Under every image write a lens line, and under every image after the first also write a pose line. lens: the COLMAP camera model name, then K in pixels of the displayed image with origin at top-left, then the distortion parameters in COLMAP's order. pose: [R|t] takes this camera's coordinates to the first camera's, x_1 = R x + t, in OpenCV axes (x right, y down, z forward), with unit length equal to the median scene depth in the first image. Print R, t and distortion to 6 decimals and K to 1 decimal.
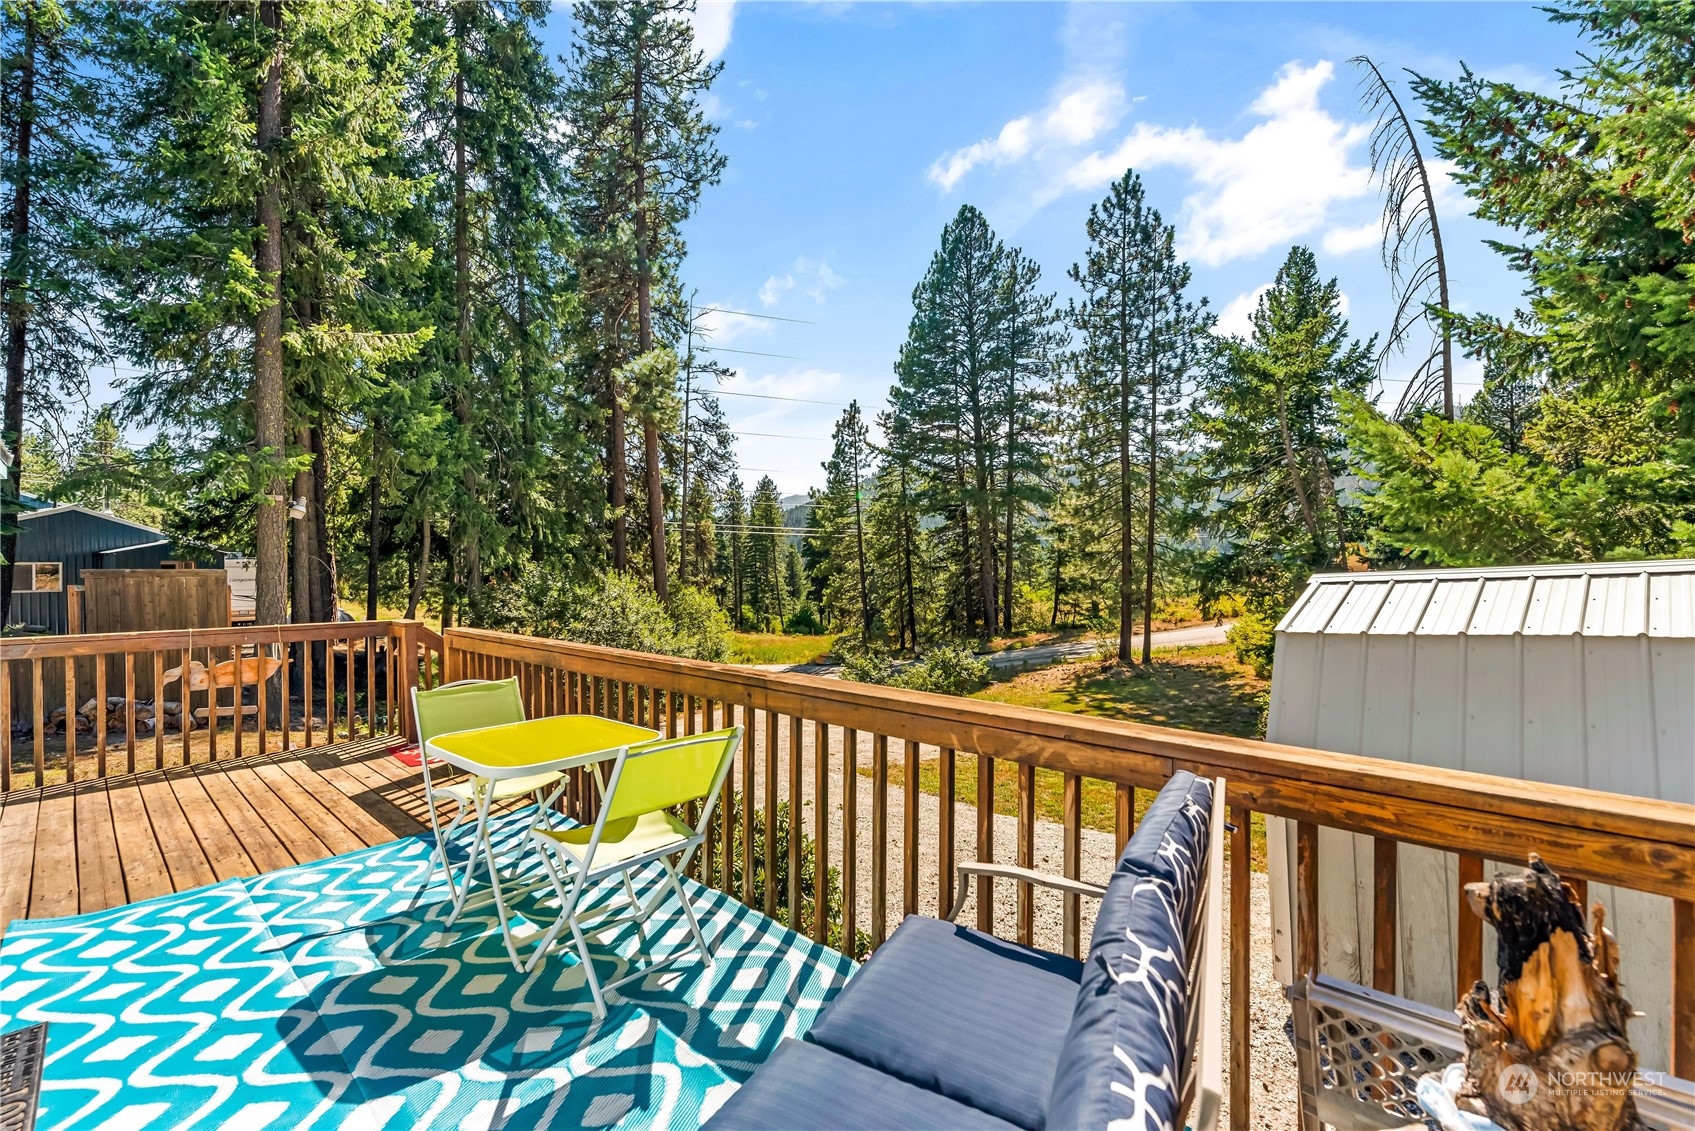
lens RADIAL K [[748.2, 0, 849.0], [0, 748.2, 565.9], [0, 0, 1]] dist [0.001600, 0.000379]
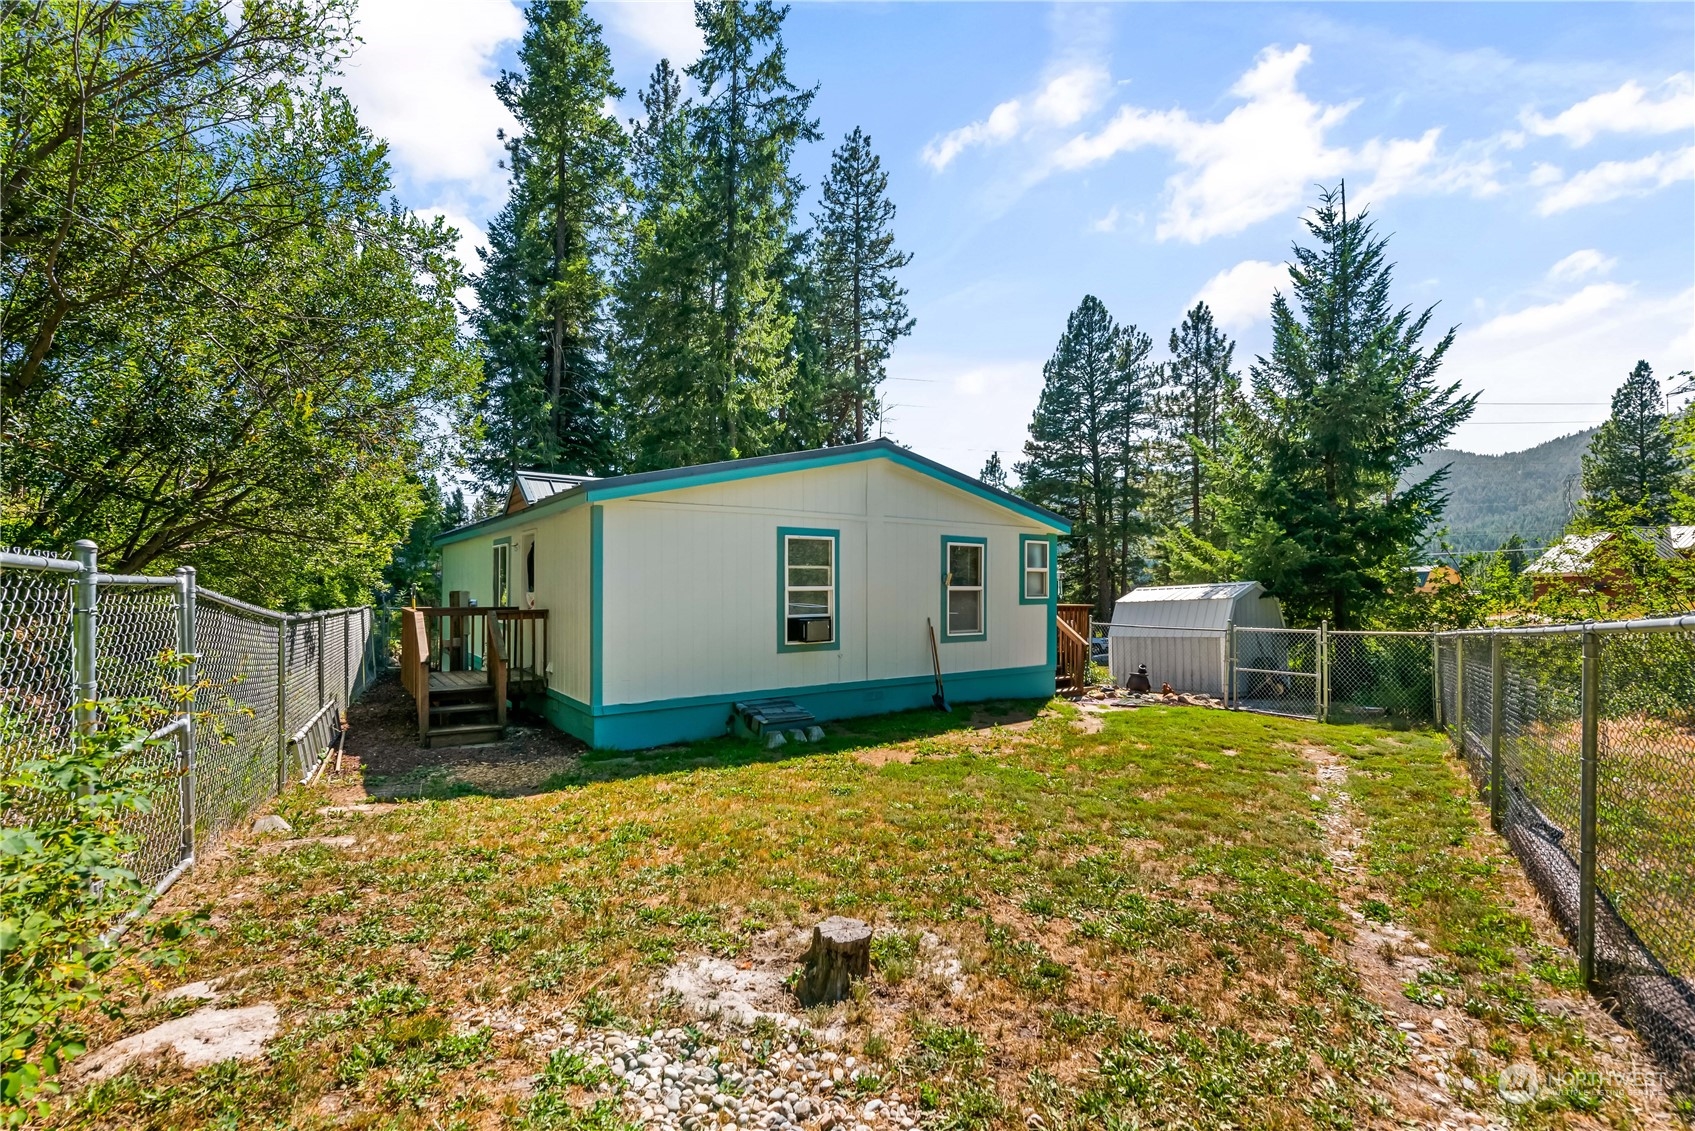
lens RADIAL K [[748.2, 0, 830.3], [0, 748.2, 582.6], [0, 0, 1]] dist [0.001600, 0.000379]
pose [[0.979695, 0.004878, -0.200435, -0.012640], [-0.005544, 0.999981, -0.002762, 0.002237], [0.200418, 0.003817, 0.979703, -0.306867]]
